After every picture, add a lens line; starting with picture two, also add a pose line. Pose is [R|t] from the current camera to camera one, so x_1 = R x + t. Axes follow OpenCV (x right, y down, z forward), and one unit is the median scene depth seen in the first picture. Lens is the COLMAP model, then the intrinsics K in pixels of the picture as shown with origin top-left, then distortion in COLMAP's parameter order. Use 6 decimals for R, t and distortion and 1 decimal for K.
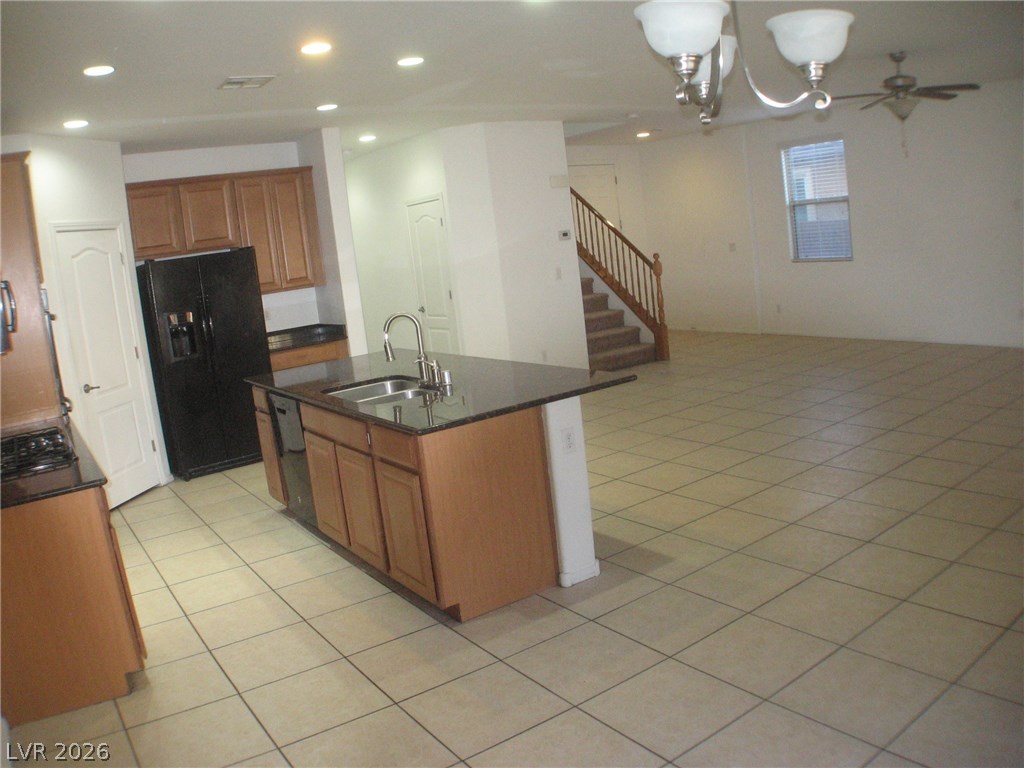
lens RADIAL K [[809.8, 0, 491.8], [0, 809.8, 382.0], [0, 0, 1]] dist [-0.268505, 0.095873]
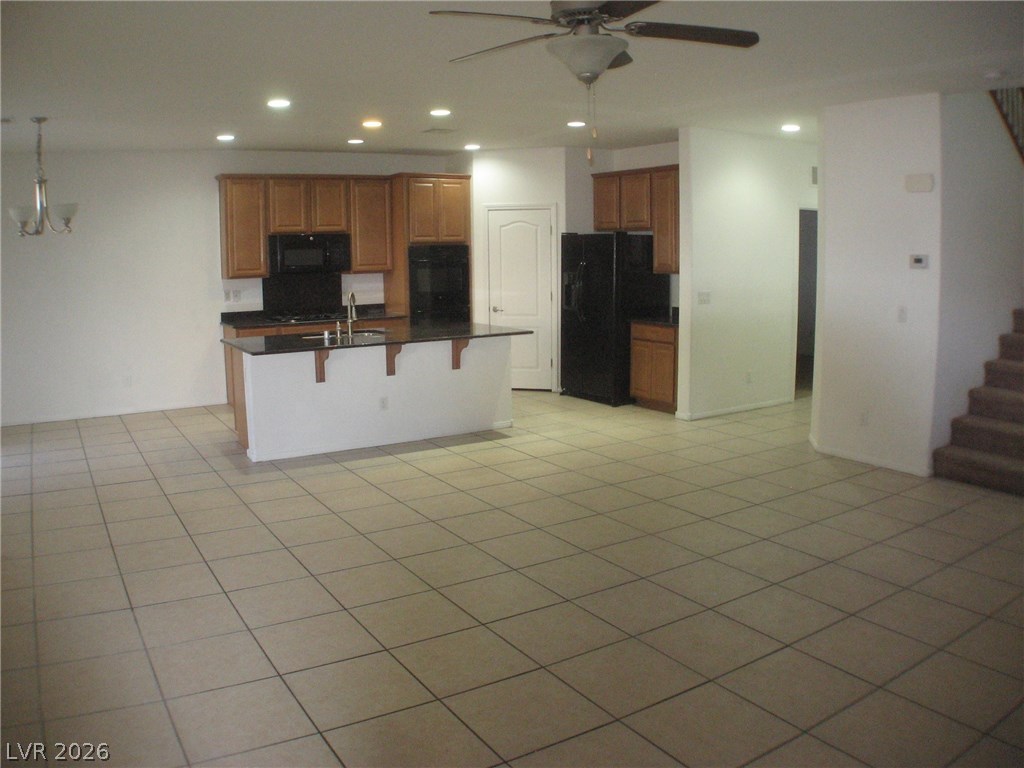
lens RADIAL K [[809.8, 0, 491.8], [0, 809.8, 382.0], [0, 0, 1]] dist [-0.268505, 0.095873]
pose [[-0.044925, 0.271217, -0.961469, 1.041023], [-0.154969, 0.948898, 0.274912, -0.283806], [0.986897, 0.161348, -0.000599, 0.916159]]
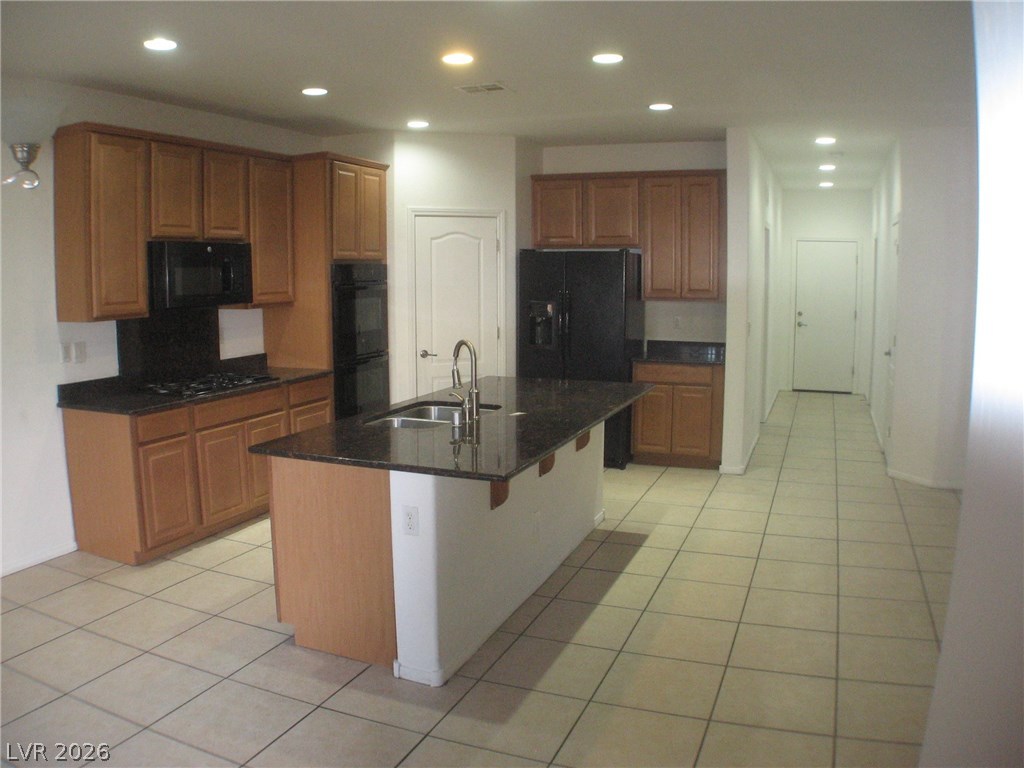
lens RADIAL K [[809.8, 0, 491.8], [0, 809.8, 382.0], [0, 0, 1]] dist [-0.268505, 0.095873]
pose [[0.543063, 0.220491, -0.810226, 0.475532], [-0.199974, 0.971107, 0.130238, -0.117986], [0.815533, 0.091297, 0.571464, 0.343502]]
